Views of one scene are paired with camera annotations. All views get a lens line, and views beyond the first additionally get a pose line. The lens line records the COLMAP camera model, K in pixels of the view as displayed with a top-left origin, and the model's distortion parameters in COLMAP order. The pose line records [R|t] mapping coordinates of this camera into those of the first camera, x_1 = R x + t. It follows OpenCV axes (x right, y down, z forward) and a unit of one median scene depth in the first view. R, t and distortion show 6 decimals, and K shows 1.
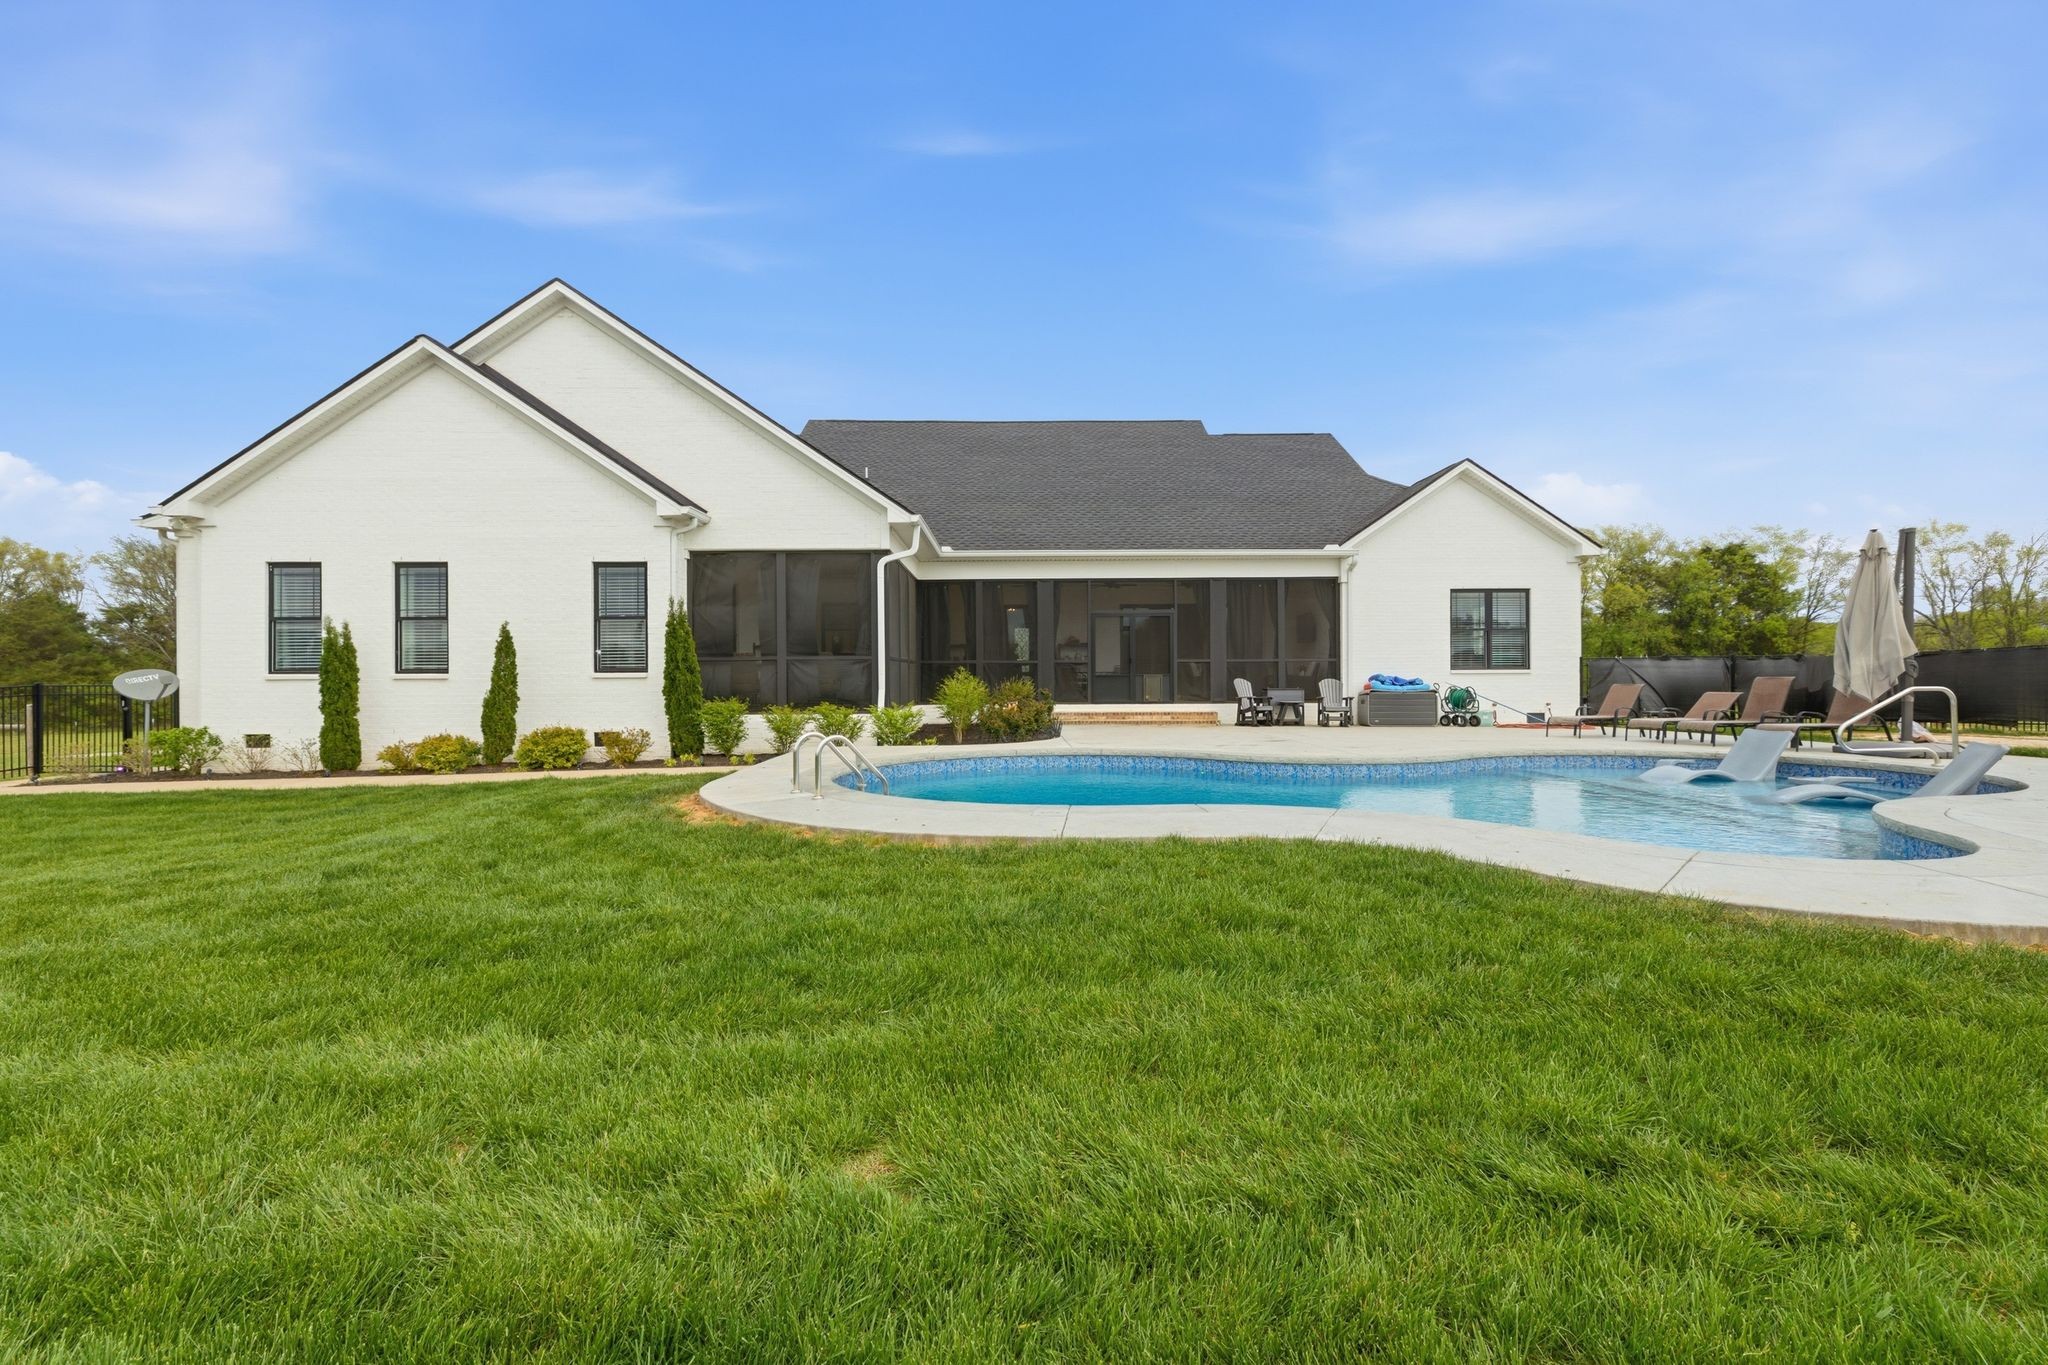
lens RADIAL K [[904.9, 0, 1030.9], [0, 904.9, 678.8], [0, 0, 1]] dist [0.043002, 0.000008]
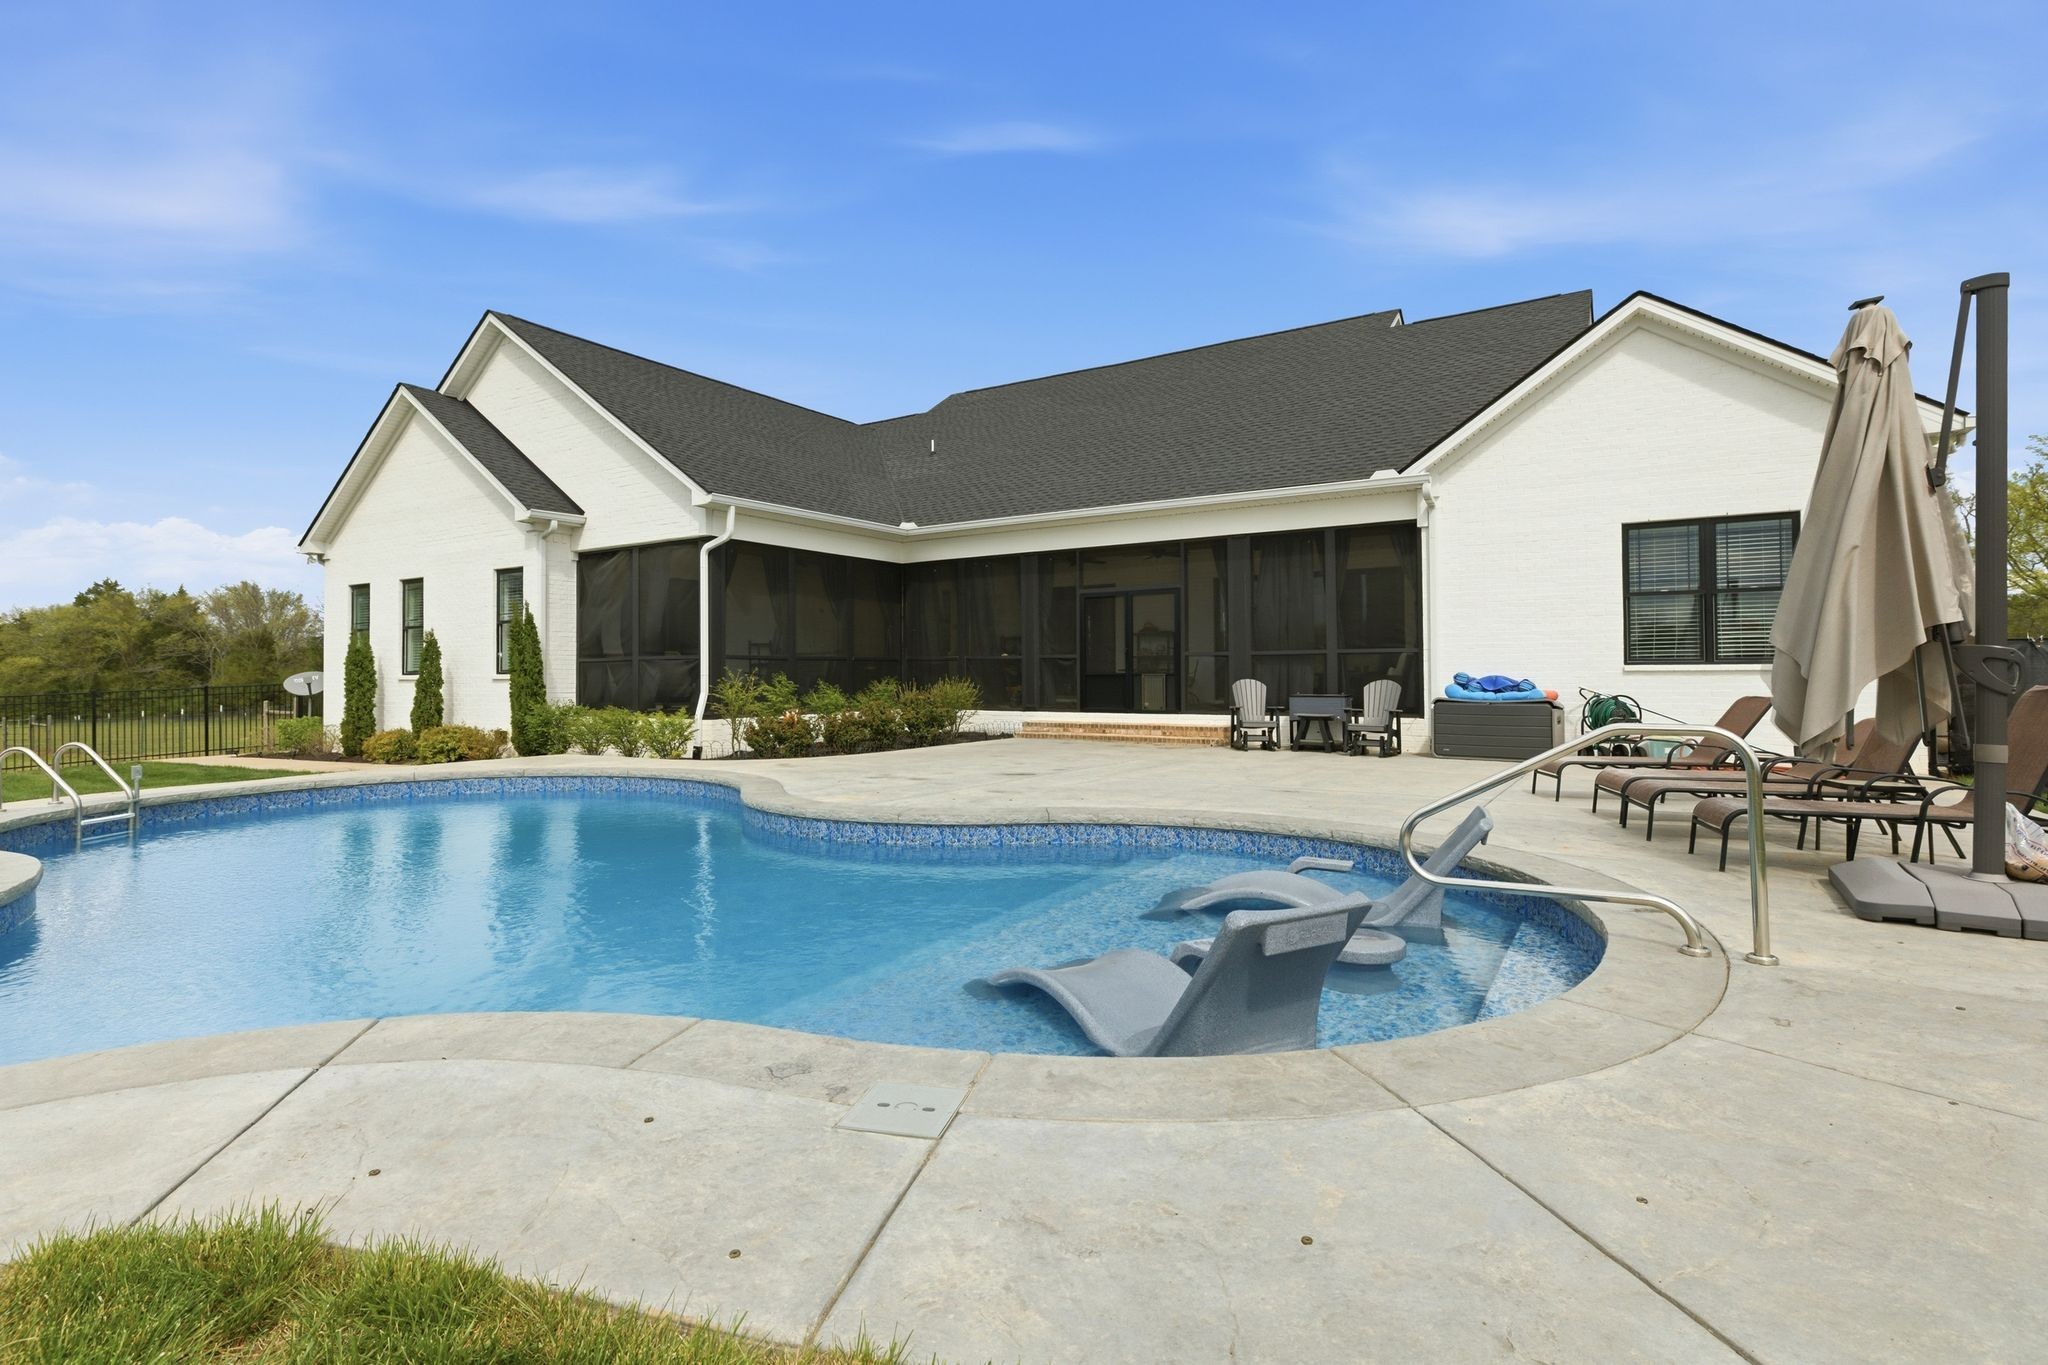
lens RADIAL K [[994.7, 0, 1024.0], [0, 994.7, 682.5], [0, 0, 1]] dist [-0.004861, -0.000043]
pose [[0.837995, 0.003817, -0.545664, 0.499851], [0.001969, 0.999948, 0.010019, -0.005783], [0.545674, -0.009470, 0.837944, 0.277775]]
